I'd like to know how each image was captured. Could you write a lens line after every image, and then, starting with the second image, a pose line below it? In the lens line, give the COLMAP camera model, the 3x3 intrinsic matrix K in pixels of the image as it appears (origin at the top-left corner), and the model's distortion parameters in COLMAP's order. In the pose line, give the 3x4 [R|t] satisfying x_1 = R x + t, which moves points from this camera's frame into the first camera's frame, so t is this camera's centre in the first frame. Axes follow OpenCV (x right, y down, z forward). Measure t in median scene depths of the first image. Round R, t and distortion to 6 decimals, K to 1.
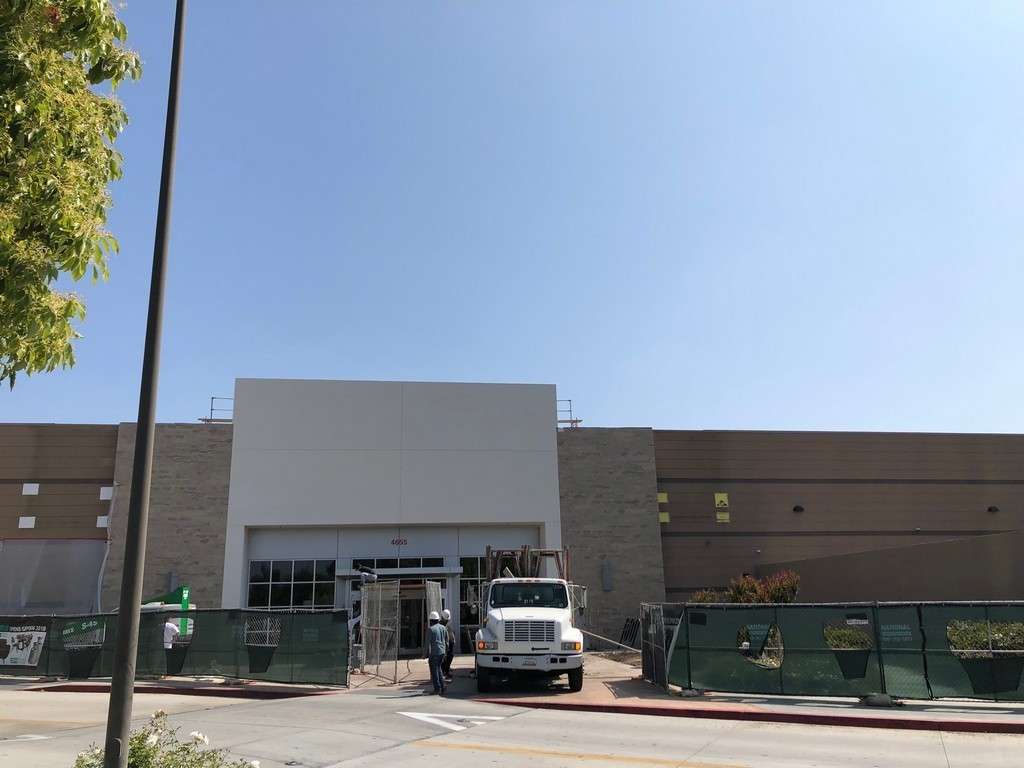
lens RADIAL K [[847.4, 0, 514.4], [0, 847.4, 389.5], [0, 0, 1]] dist [0.041944, -0.012310]
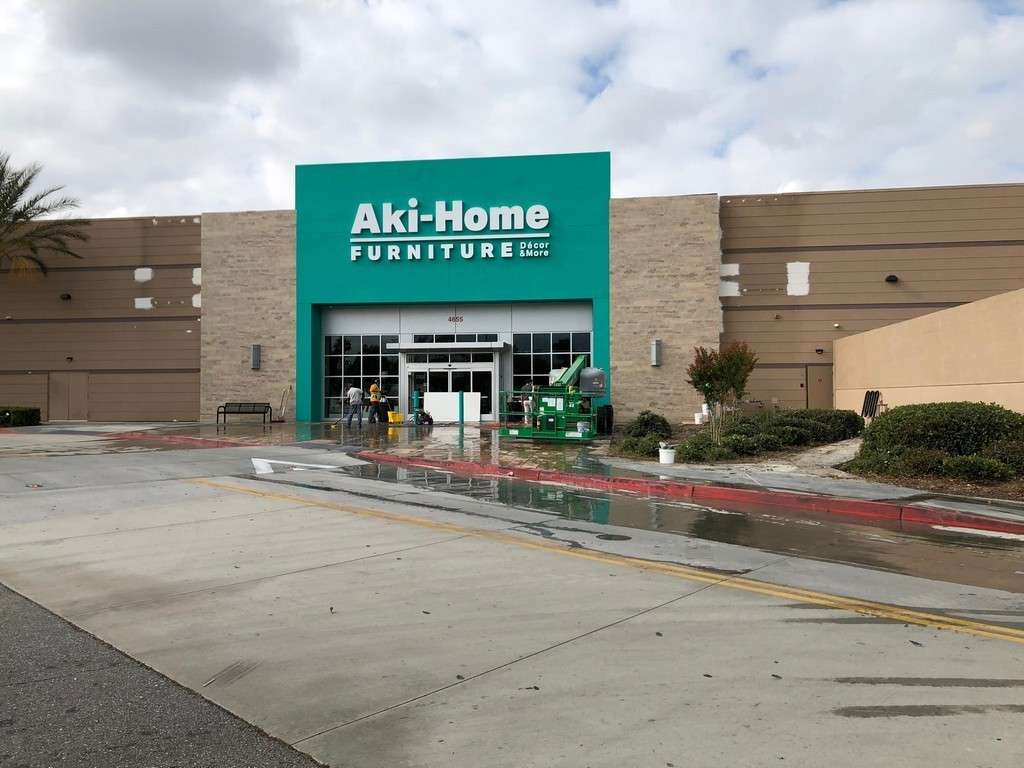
lens RADIAL K [[847.4, 0, 509.3], [0, 847.4, 386.9], [0, 0, 1]] dist [0.041944, -0.012310]
pose [[0.955851, 0.018477, -0.293269, 0.237418], [0.058165, 0.966378, 0.250461, 0.003208], [0.288037, -0.256461, 0.922639, 0.033217]]
